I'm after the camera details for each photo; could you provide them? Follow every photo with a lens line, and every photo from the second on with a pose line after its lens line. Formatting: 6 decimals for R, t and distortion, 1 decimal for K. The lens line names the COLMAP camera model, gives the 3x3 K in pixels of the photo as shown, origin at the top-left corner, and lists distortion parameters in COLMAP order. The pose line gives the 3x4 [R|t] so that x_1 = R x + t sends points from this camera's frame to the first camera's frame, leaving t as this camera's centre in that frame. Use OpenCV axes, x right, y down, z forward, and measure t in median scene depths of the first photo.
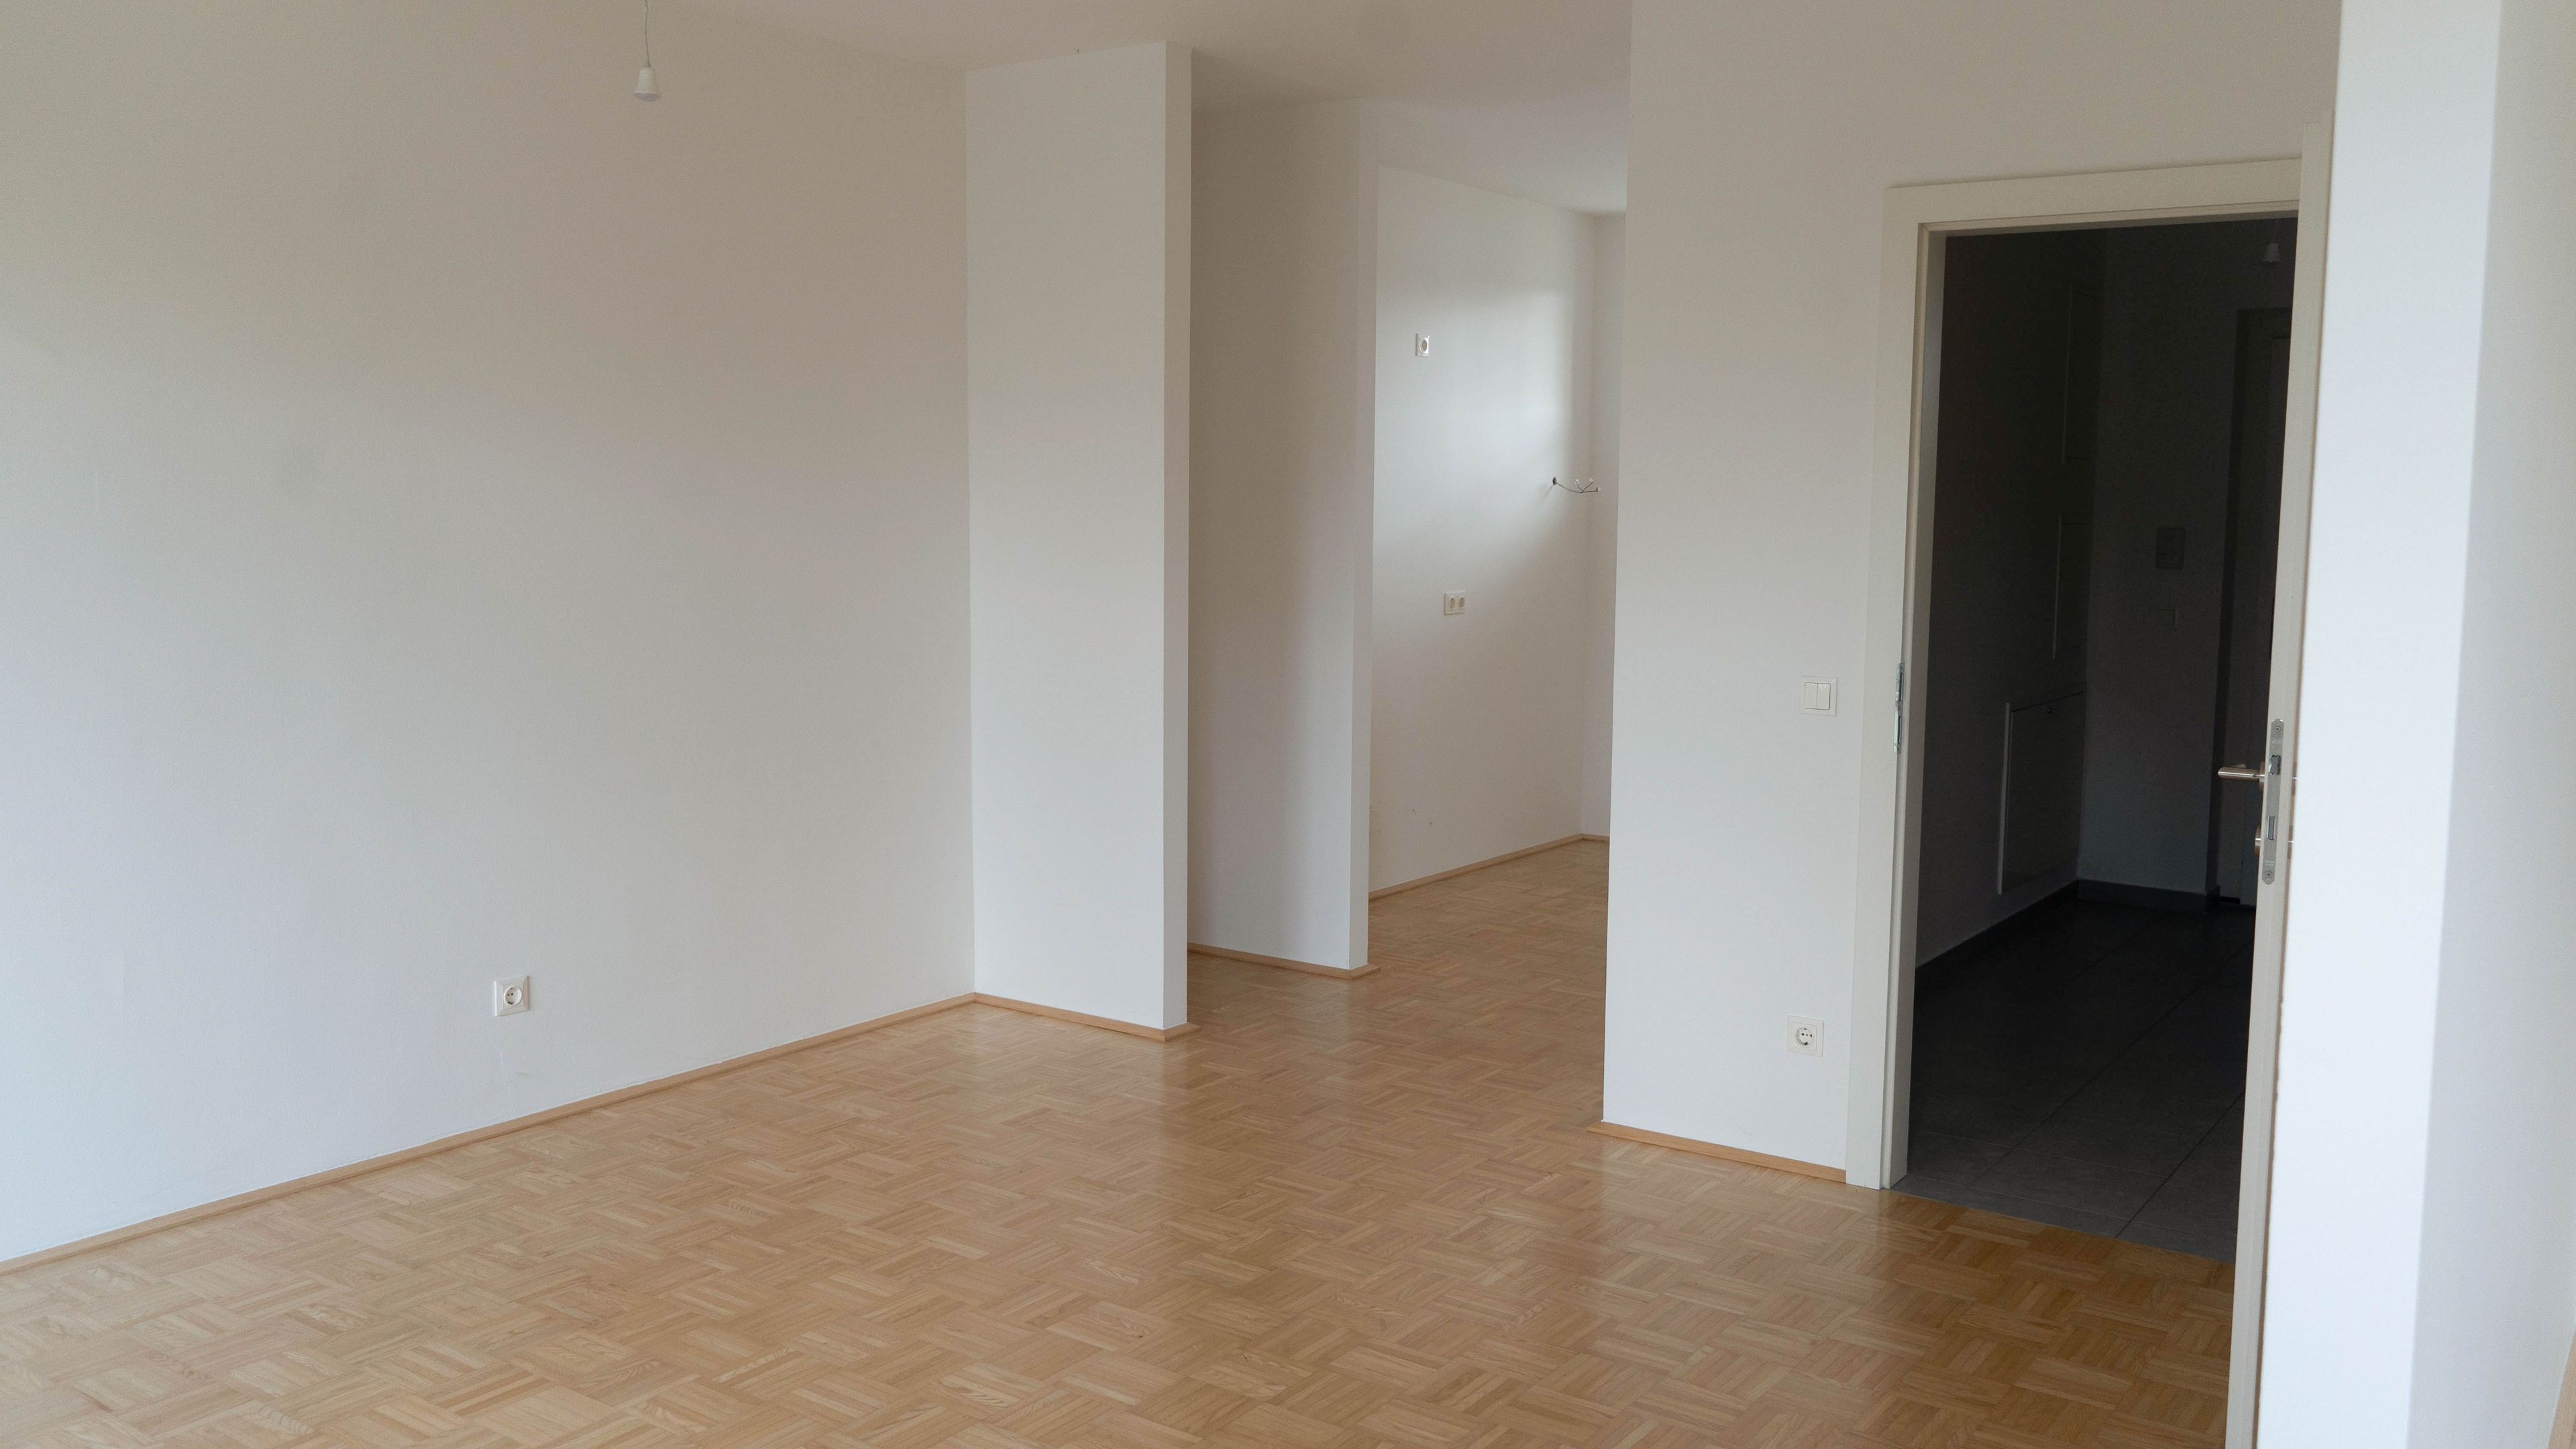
lens RADIAL K [[2109.2, 0, 1288.7], [0, 2109.2, 731.1], [0, 0, 1]] dist [0.083164, -0.031959]
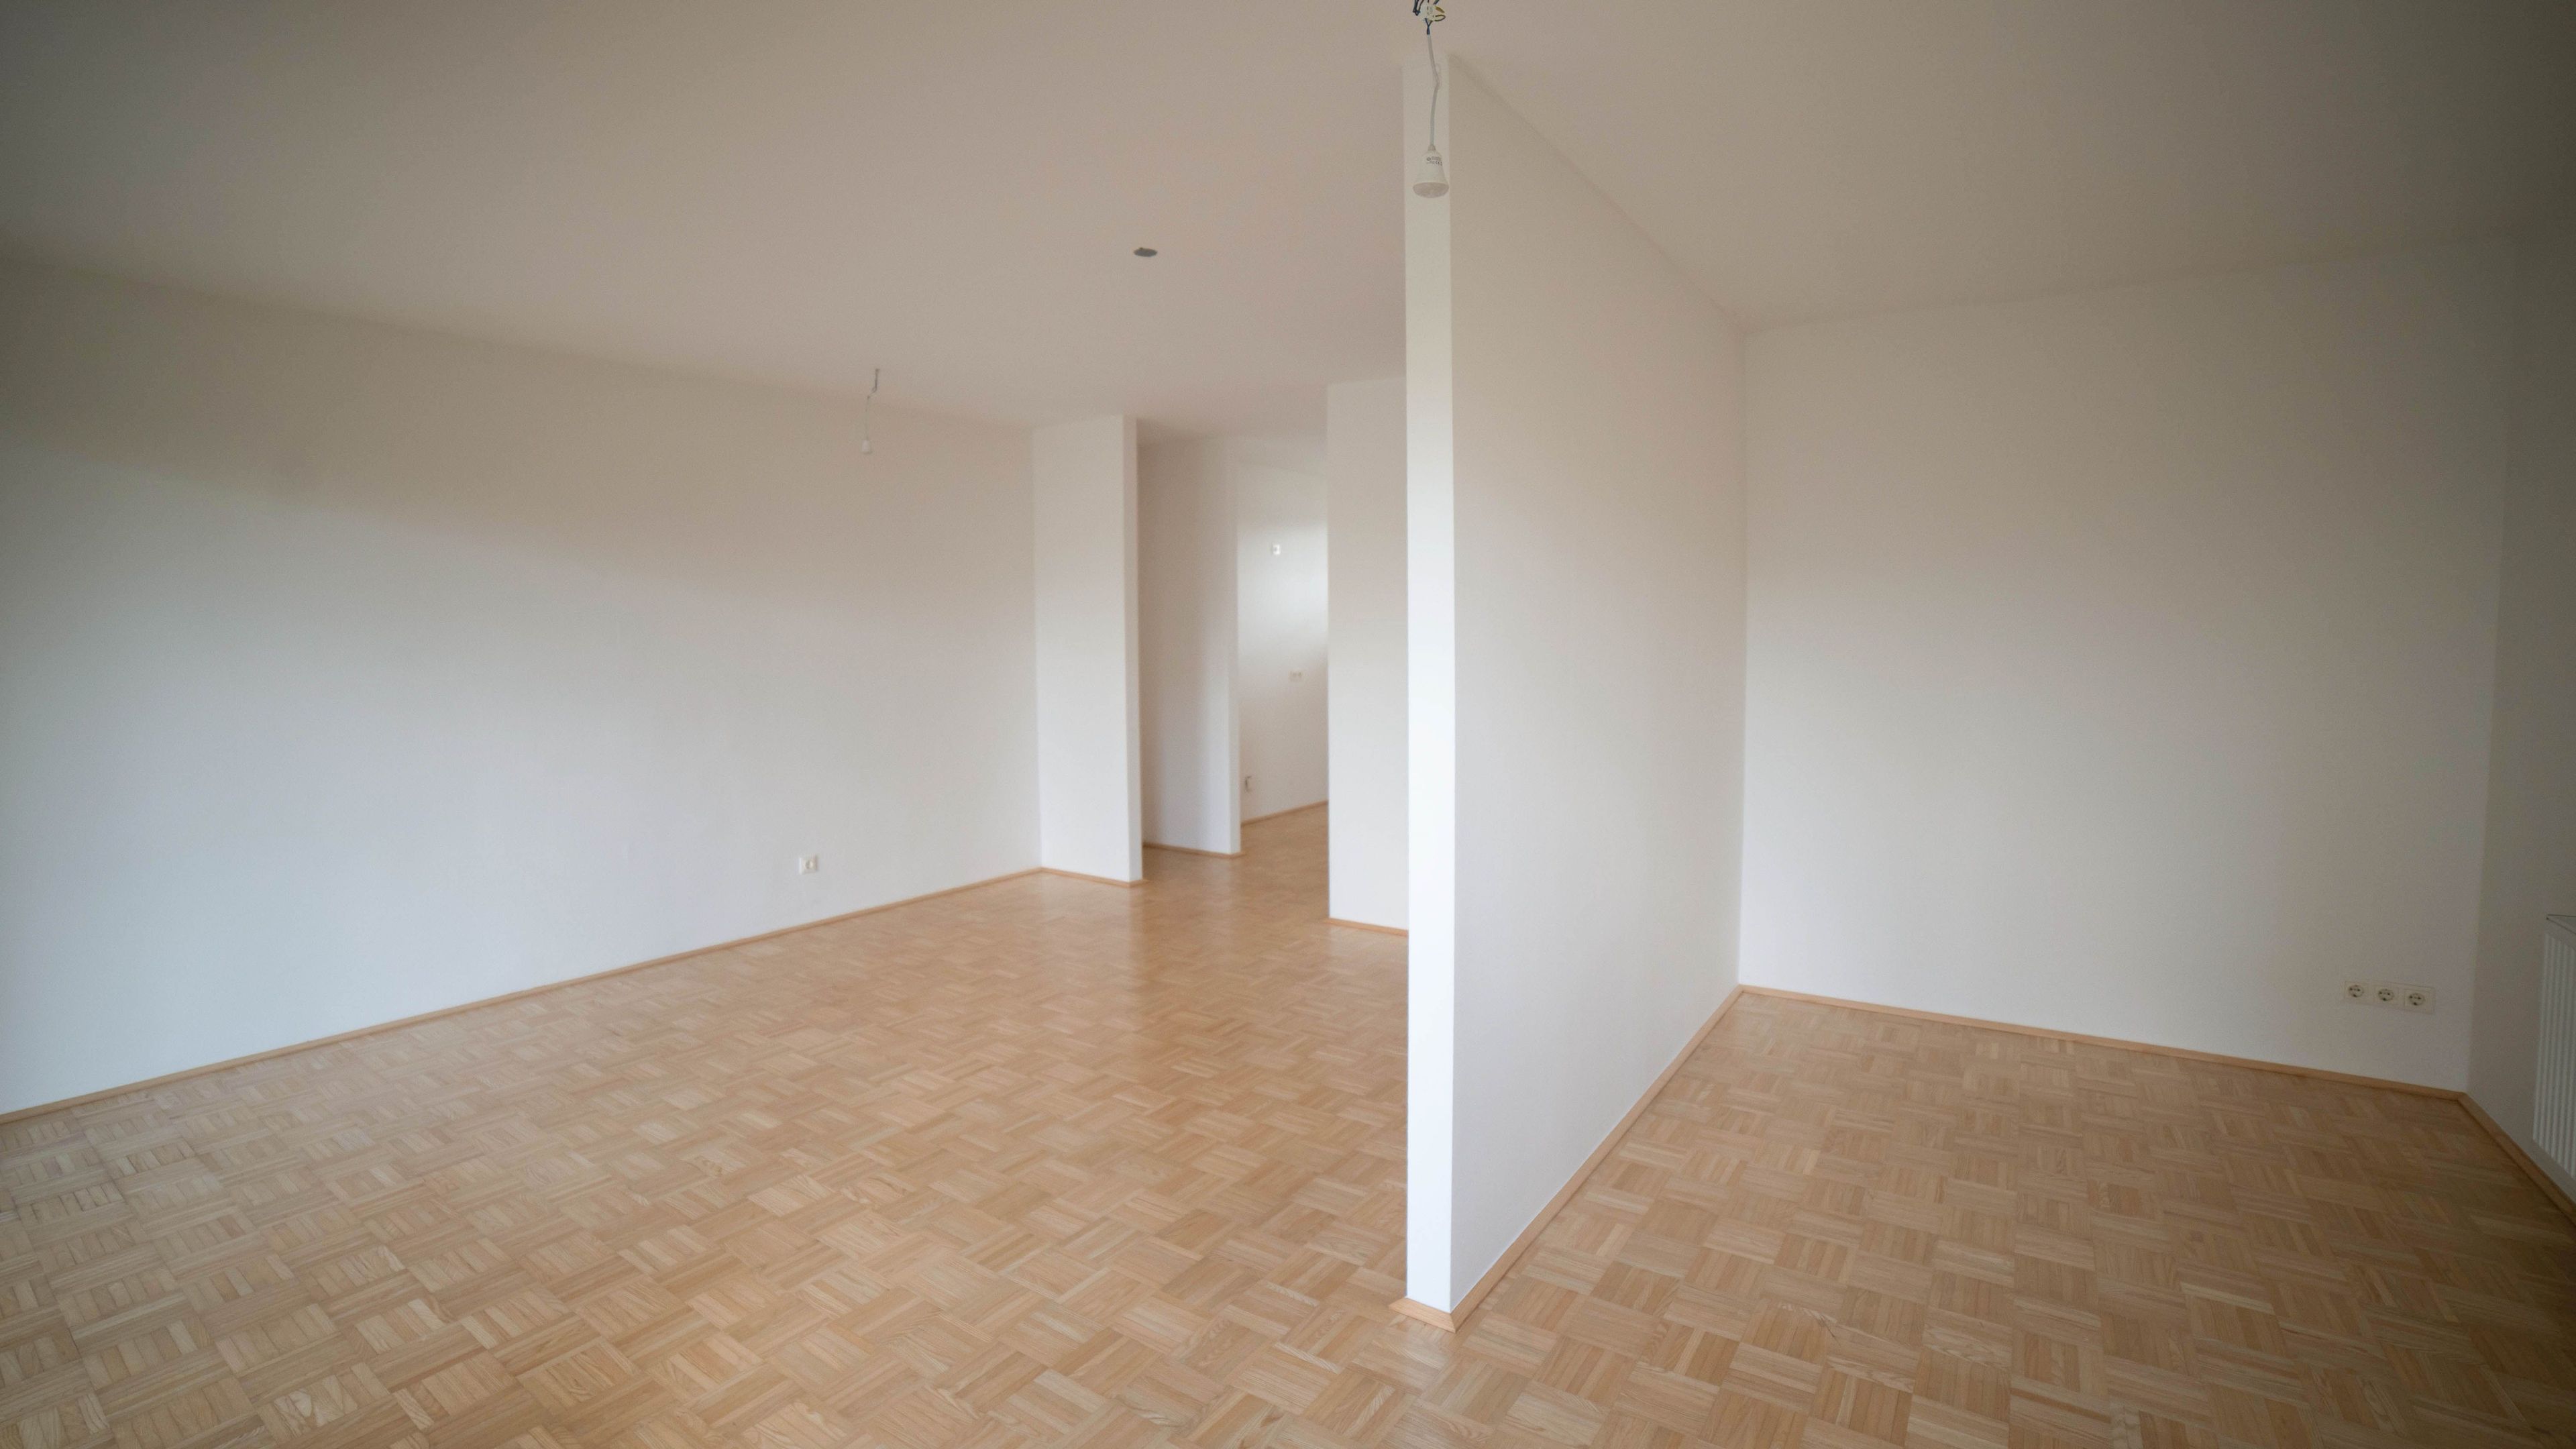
lens RADIAL K [[1138.1, 0, 1297.7], [0, 1138.1, 714.0], [0, 0, 1]] dist [-0.001125, 0.000300]
pose [[0.999724, -0.022106, 0.007922, 0.127026], [0.022333, 0.999308, -0.029762, 0.016175], [-0.007259, 0.029931, 0.999526, -0.163765]]
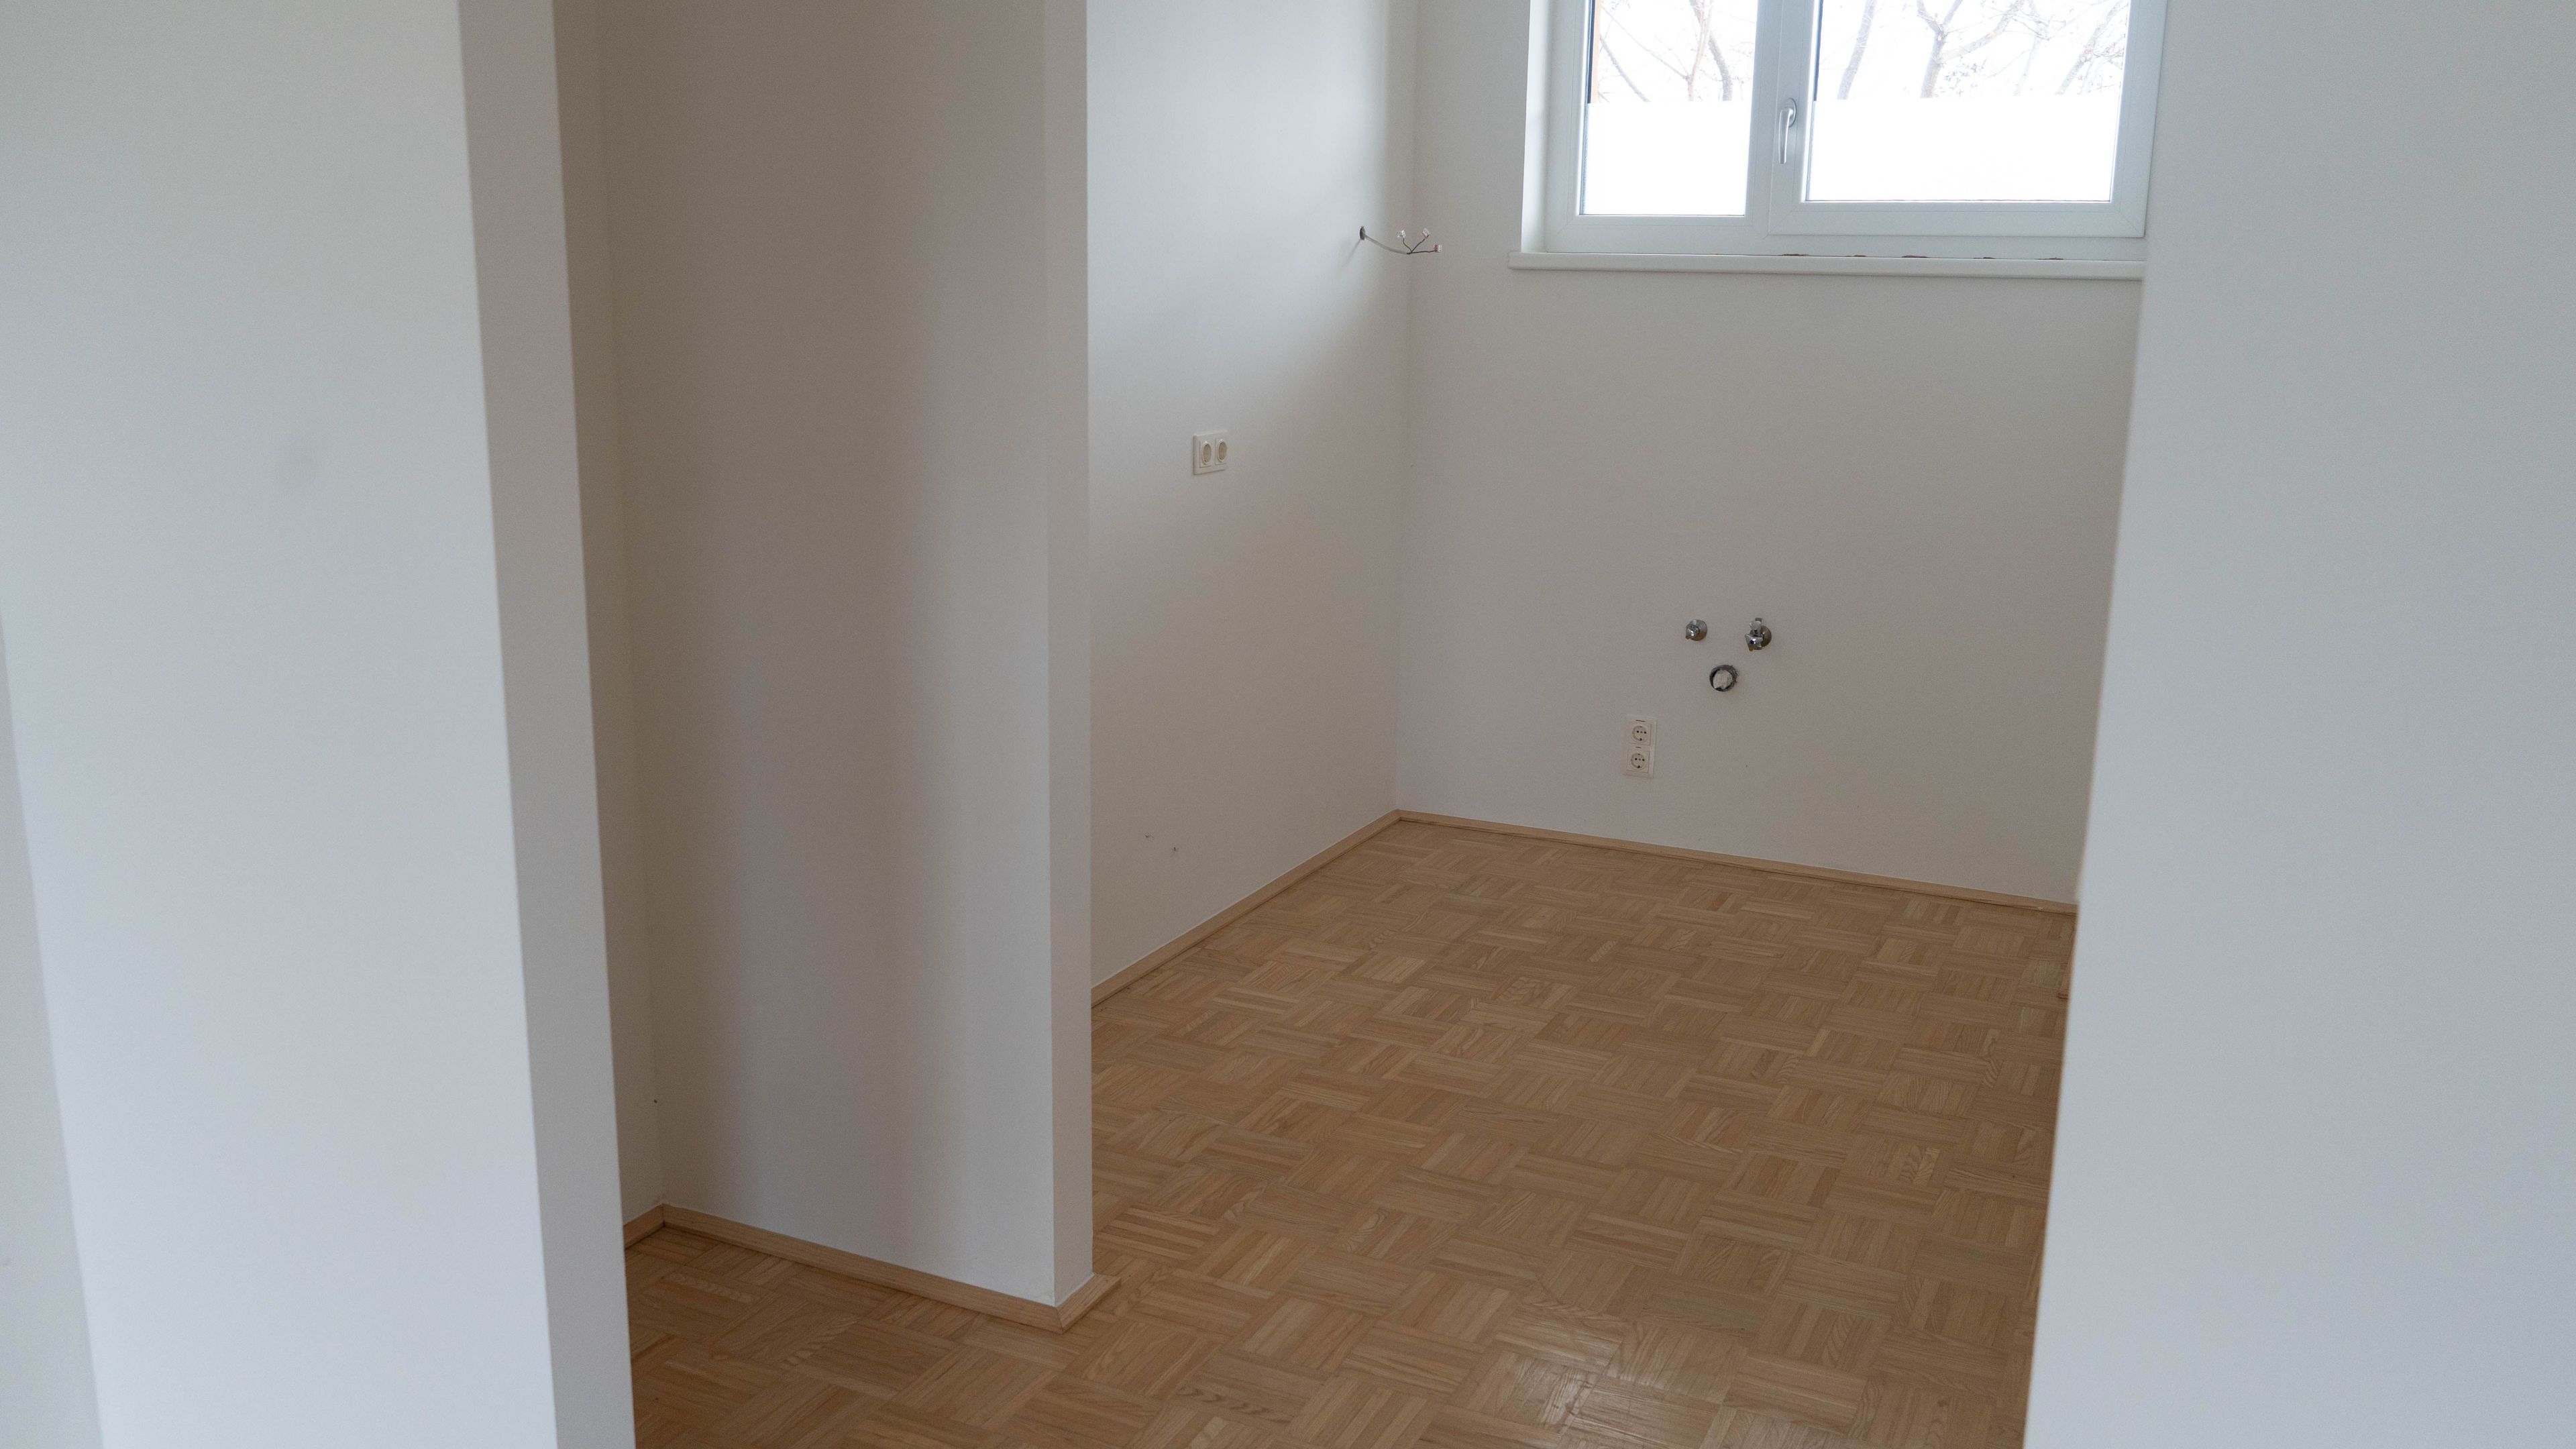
lens RADIAL K [[2109.2, 0, 1300.2], [0, 2109.2, 723.6], [0, 0, 1]] dist [0.083164, -0.031959]
pose [[0.984950, -0.027248, 0.170680, 0.007631], [0.008308, 0.993817, 0.110717, -0.092260], [-0.172642, -0.107632, 0.979086, 0.789590]]
